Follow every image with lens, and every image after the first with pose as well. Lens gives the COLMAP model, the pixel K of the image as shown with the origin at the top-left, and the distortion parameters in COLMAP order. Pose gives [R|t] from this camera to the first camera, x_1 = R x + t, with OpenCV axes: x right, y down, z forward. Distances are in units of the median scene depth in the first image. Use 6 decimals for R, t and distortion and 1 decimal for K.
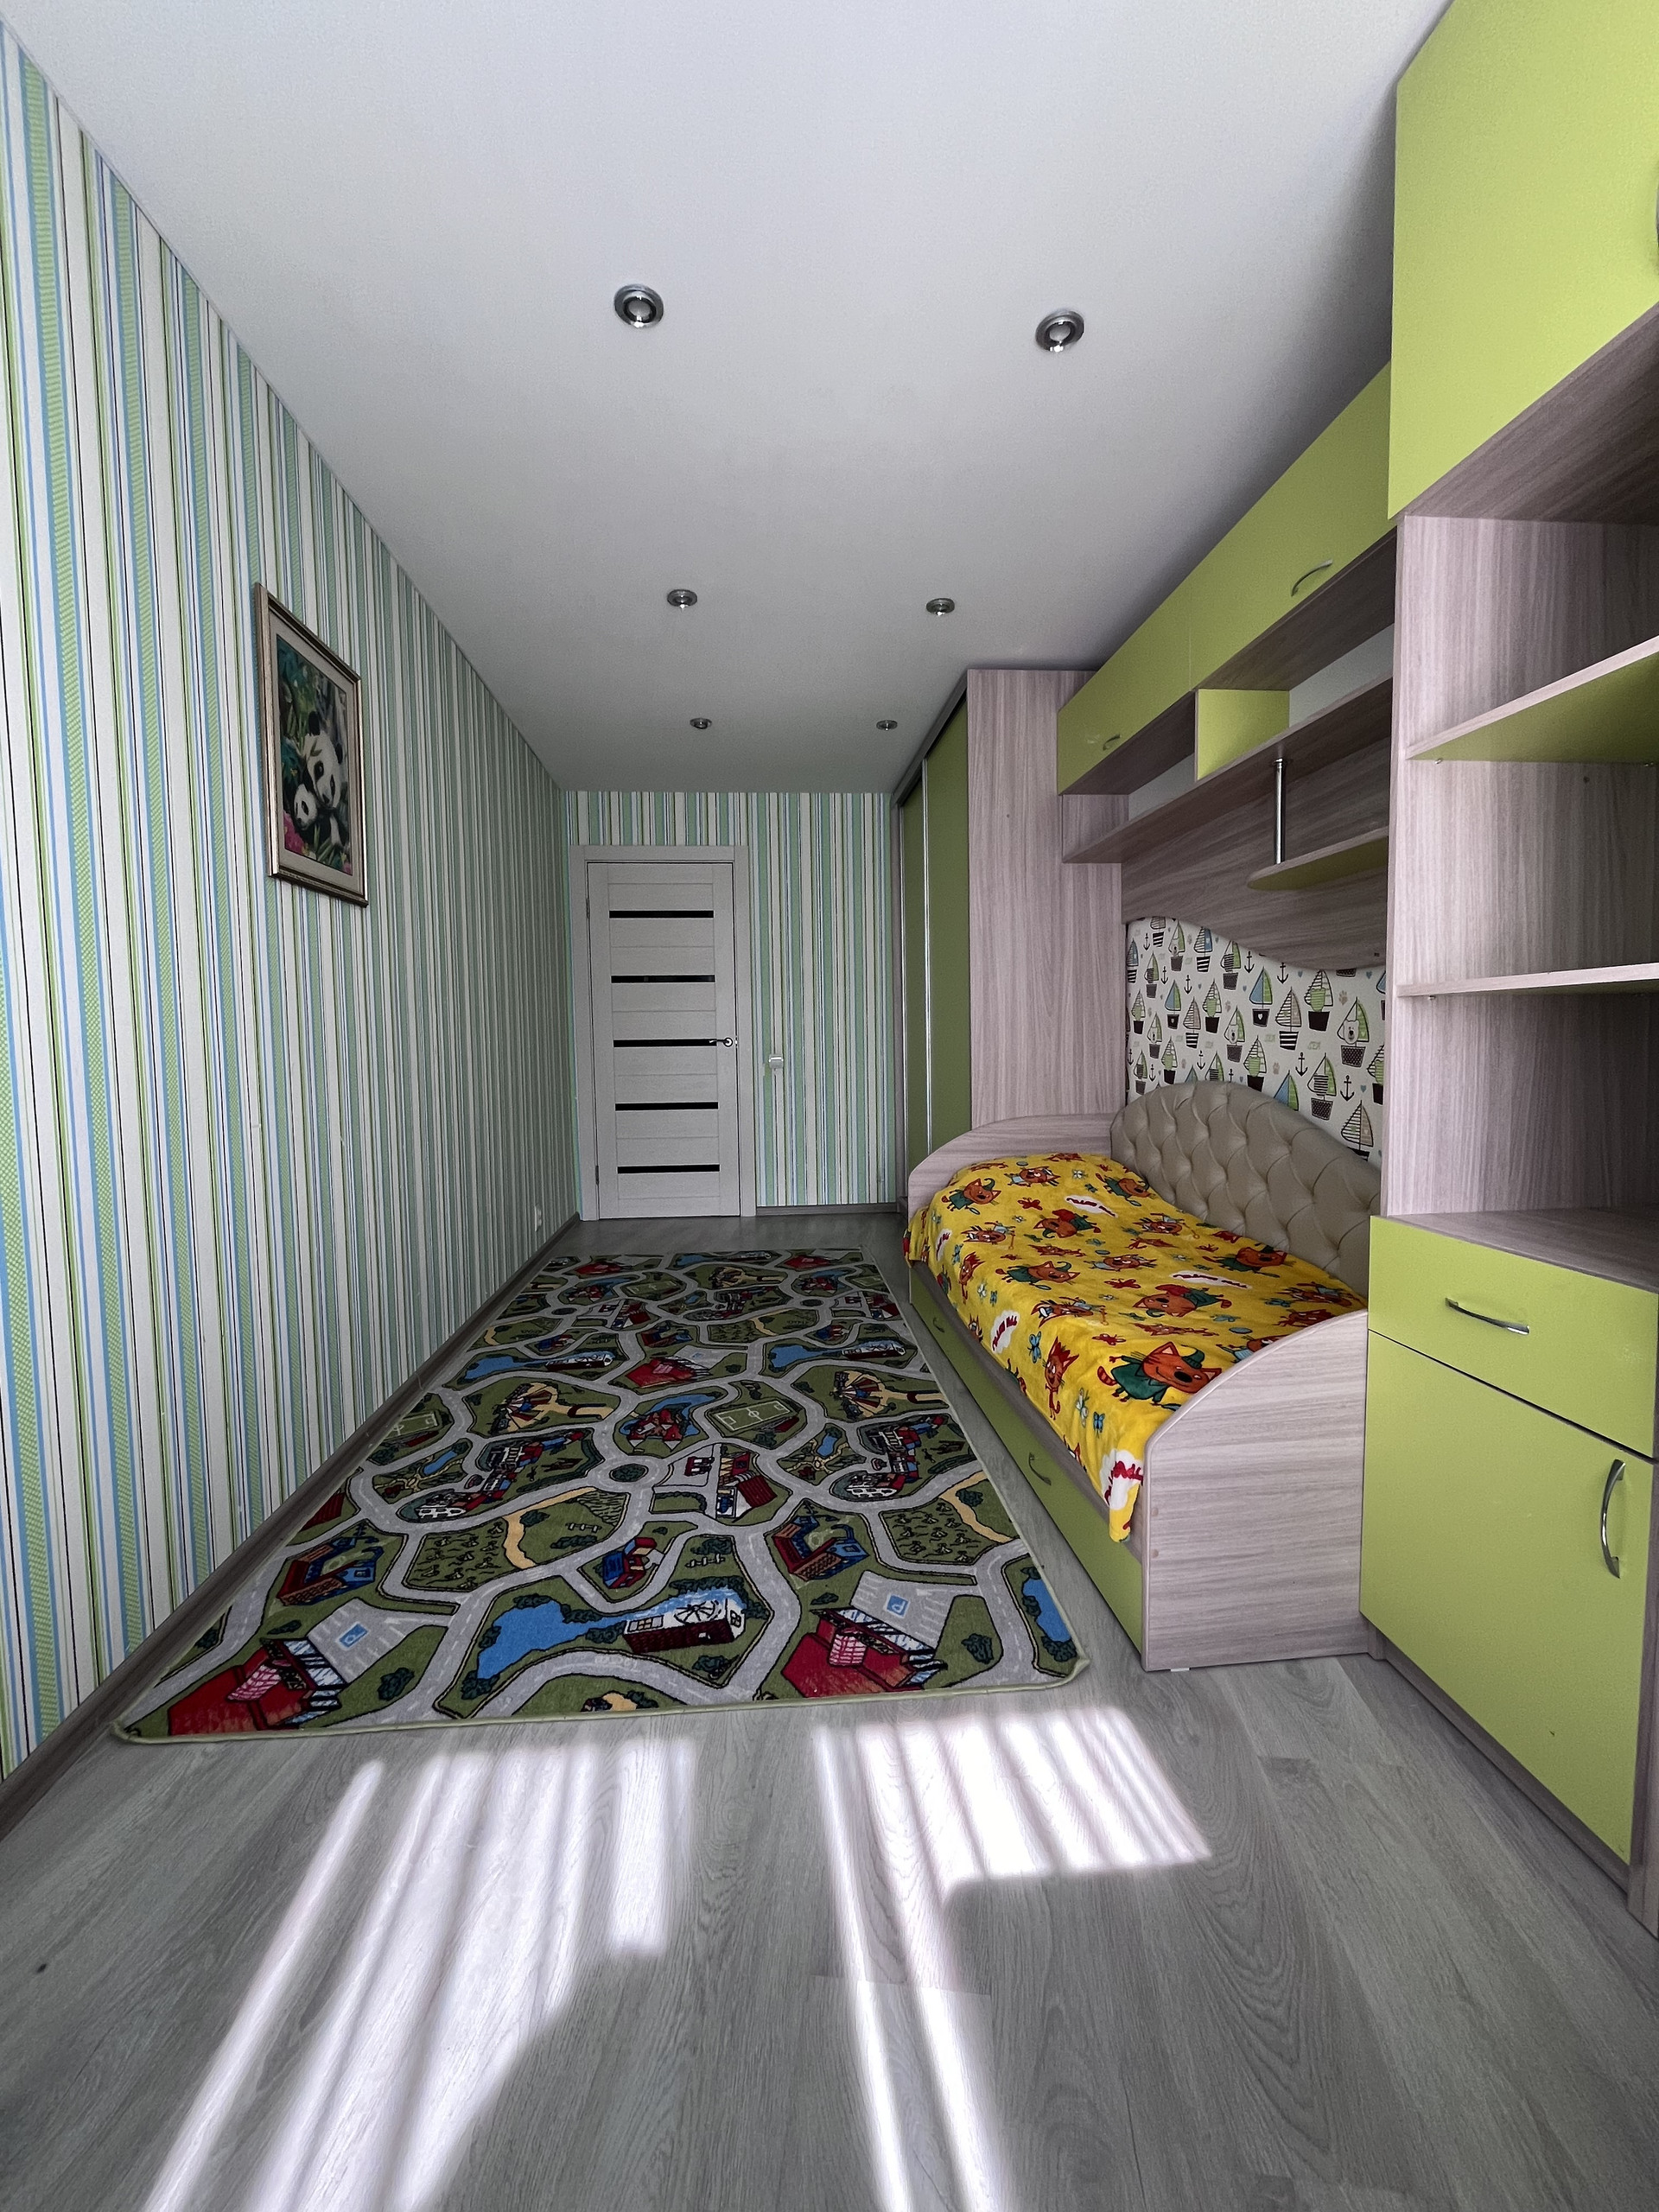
lens RADIAL K [[890.1, 0, 830.6], [0, 890.1, 1097.7], [0, 0, 1]] dist [-0.001523, -0.000104]
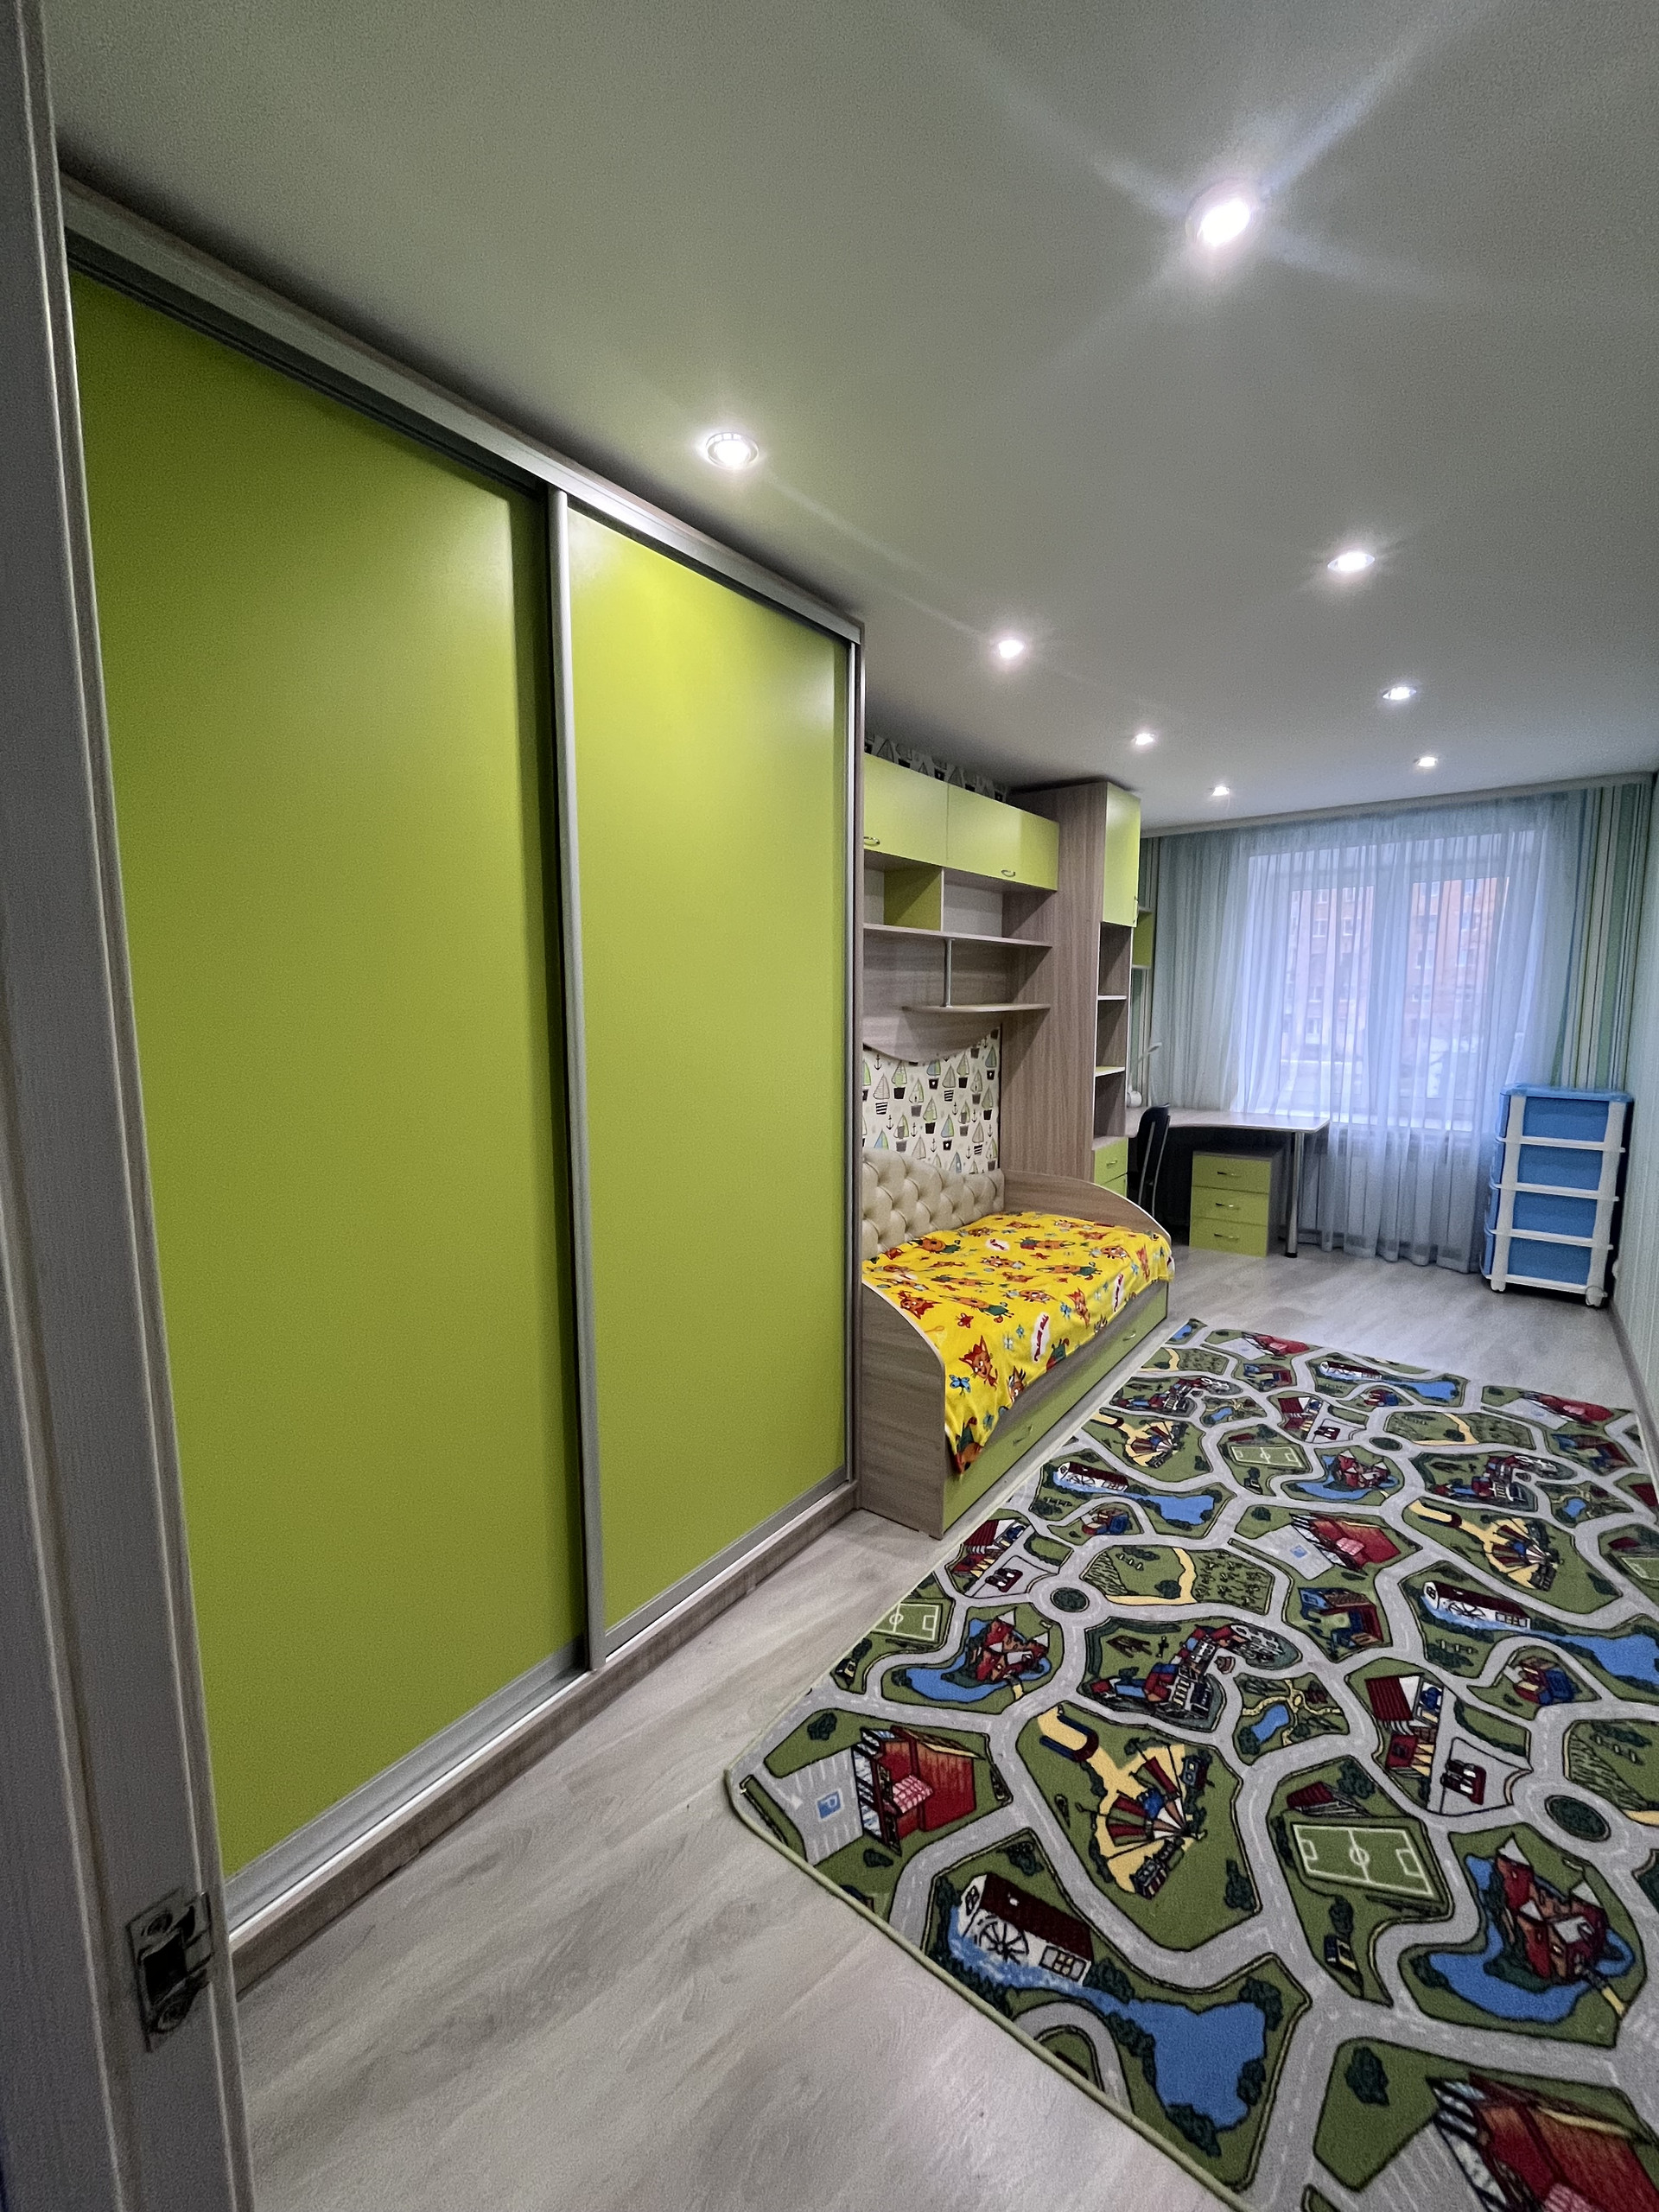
lens RADIAL K [[890.1, 0, 830.7], [0, 890.1, 1100.2], [0, 0, 1]] dist [-0.001523, -0.000104]
pose [[-0.737264, -0.056621, 0.673228, -0.447042], [0.063185, 0.986336, 0.152150, -0.330021], [-0.672644, 0.154712, -0.723612, 2.271066]]
